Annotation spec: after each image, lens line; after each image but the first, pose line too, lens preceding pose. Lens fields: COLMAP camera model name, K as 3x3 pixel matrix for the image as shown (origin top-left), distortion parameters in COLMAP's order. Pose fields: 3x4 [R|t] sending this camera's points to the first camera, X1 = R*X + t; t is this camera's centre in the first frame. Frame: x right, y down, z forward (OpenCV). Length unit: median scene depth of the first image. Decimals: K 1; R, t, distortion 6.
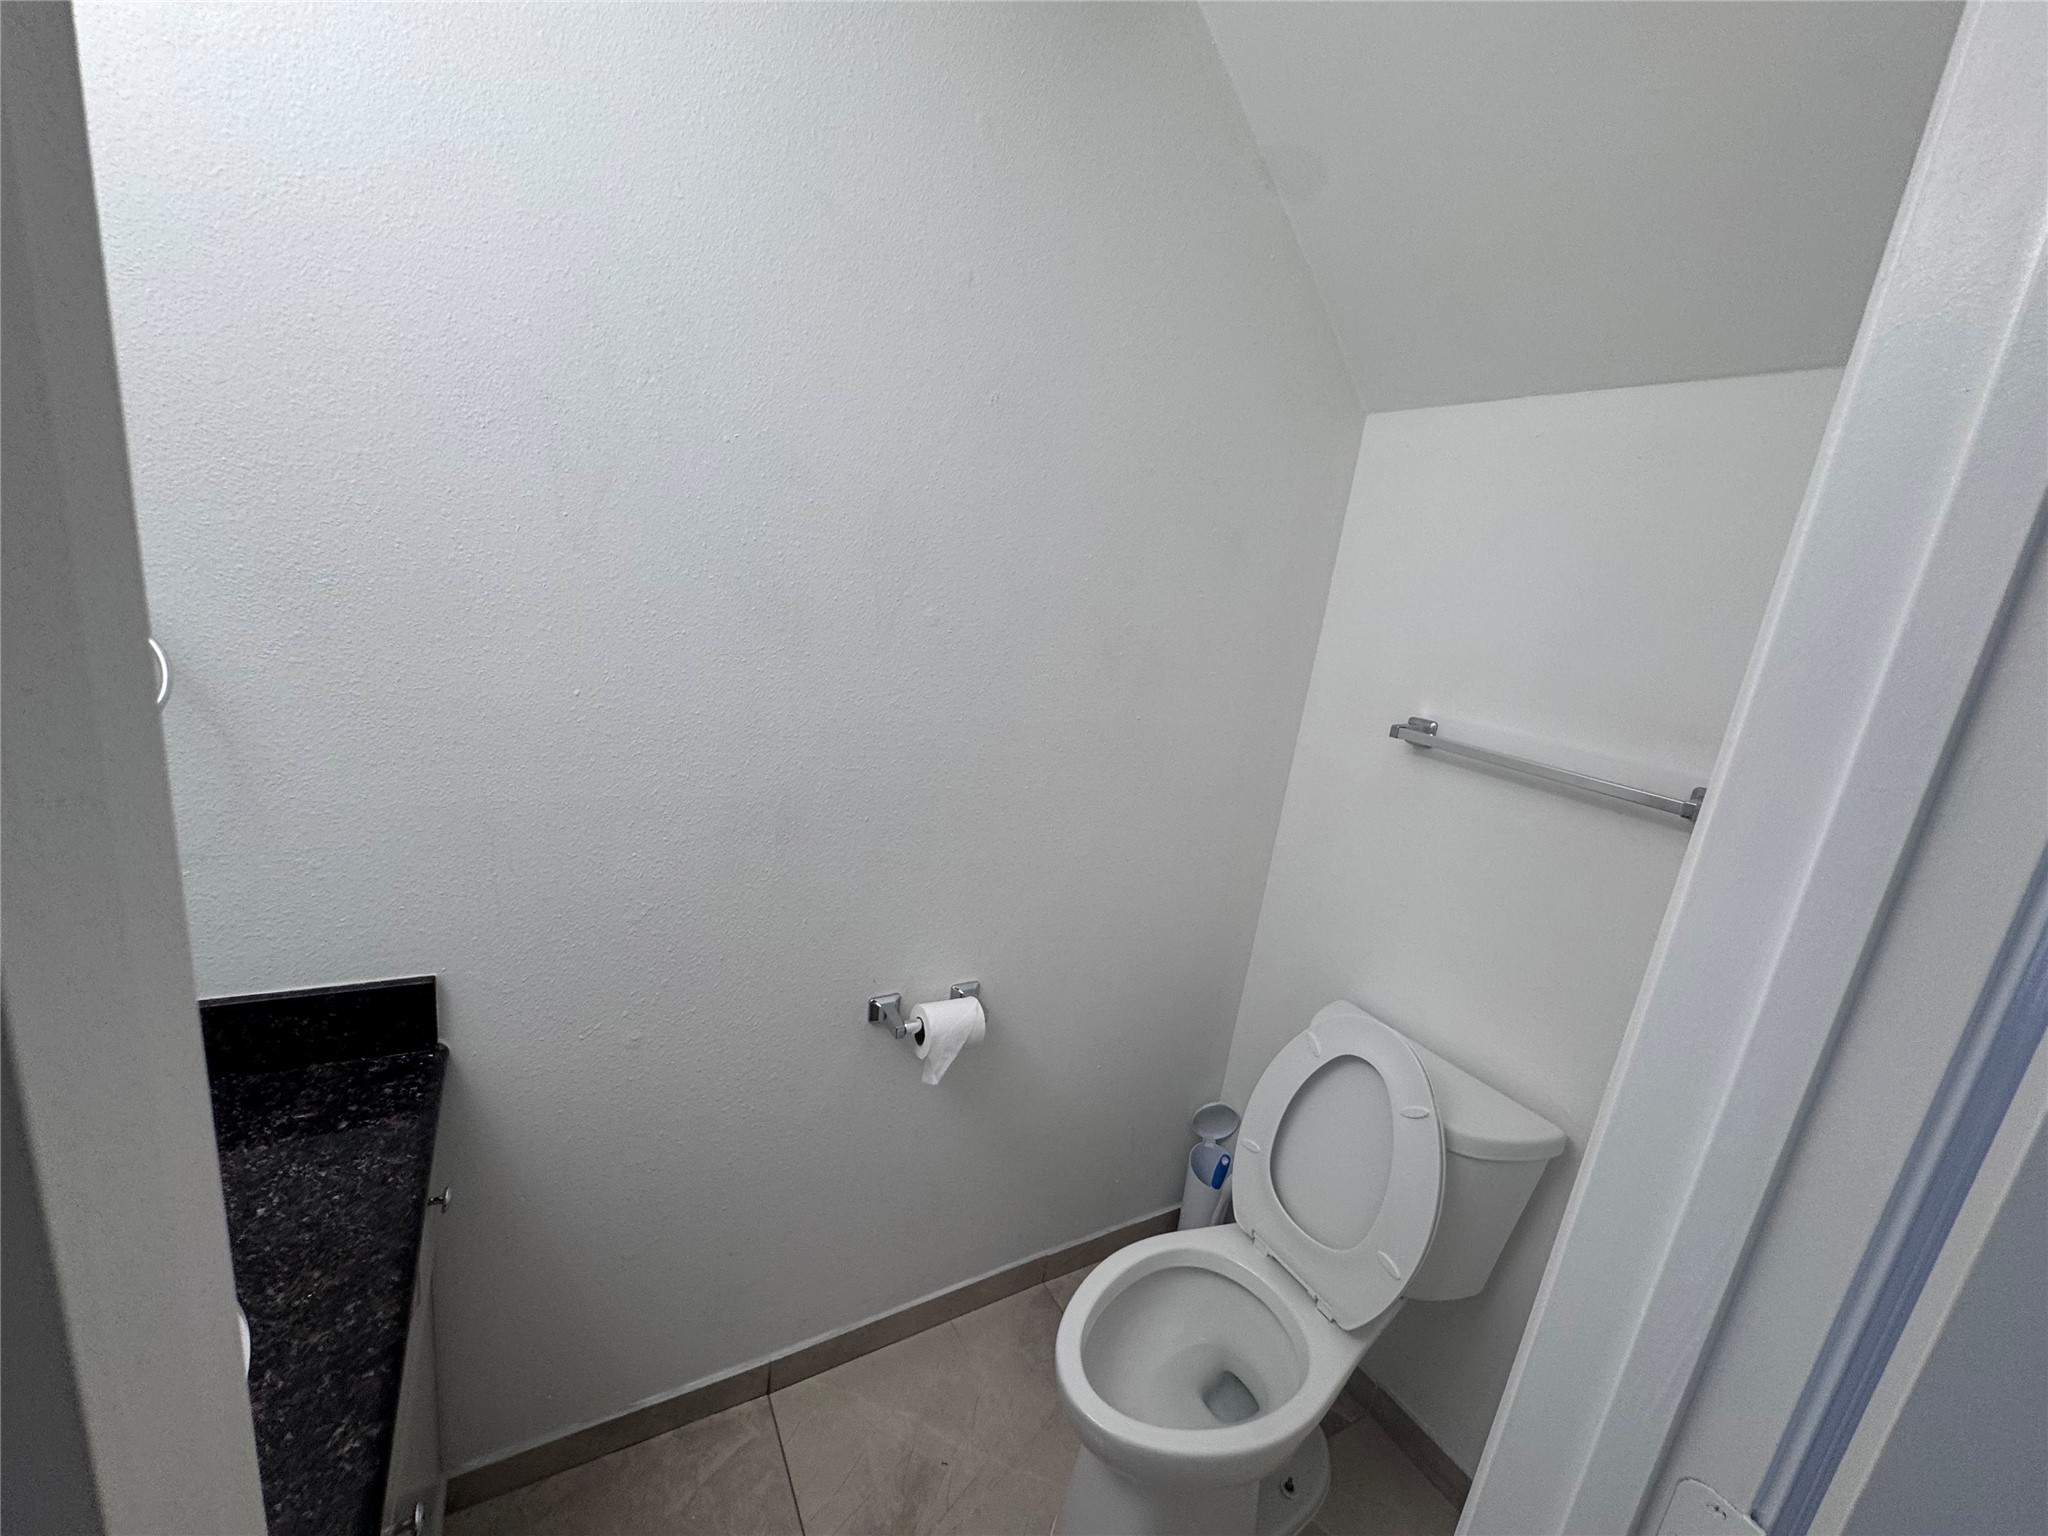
lens RADIAL K [[823.8, 0, 1026.2], [0, 823.8, 767.5], [0, 0, 1]] dist [-0.009634, 0.000193]
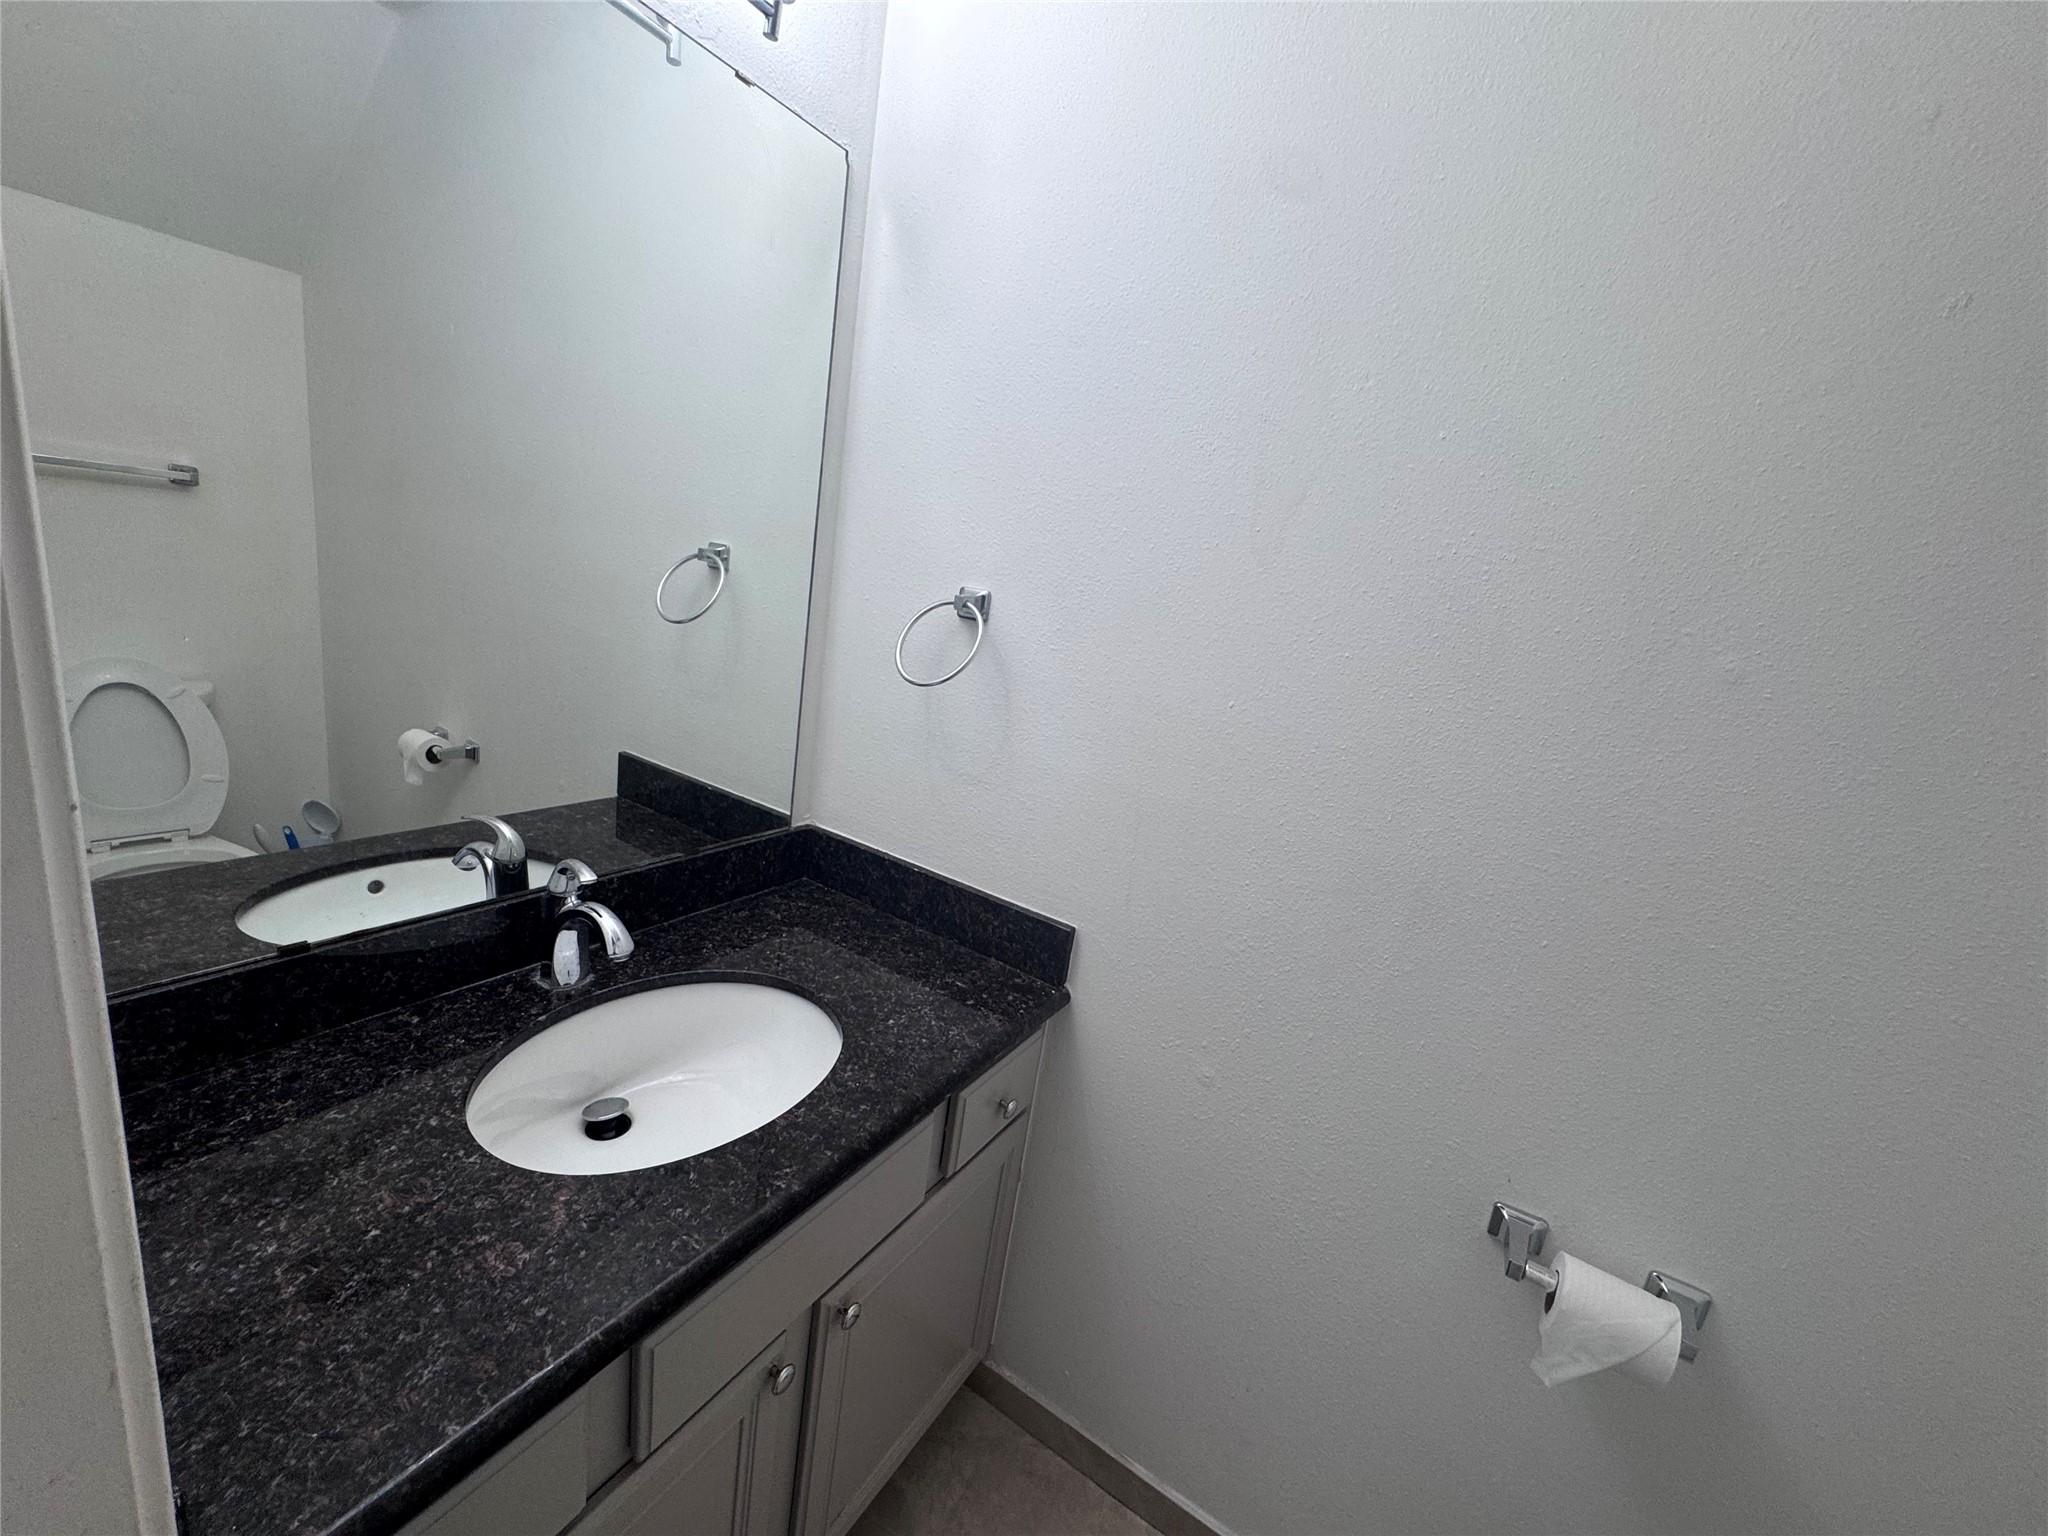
lens RADIAL K [[823.8, 0, 1024.6], [0, 823.8, 771.5], [0, 0, 1]] dist [-0.009634, 0.000193]
pose [[0.477132, 0.148193, -0.866247, 0.204584], [-0.285426, 0.958377, 0.006740, 0.049733], [0.831190, 0.244034, 0.499571, 0.276836]]
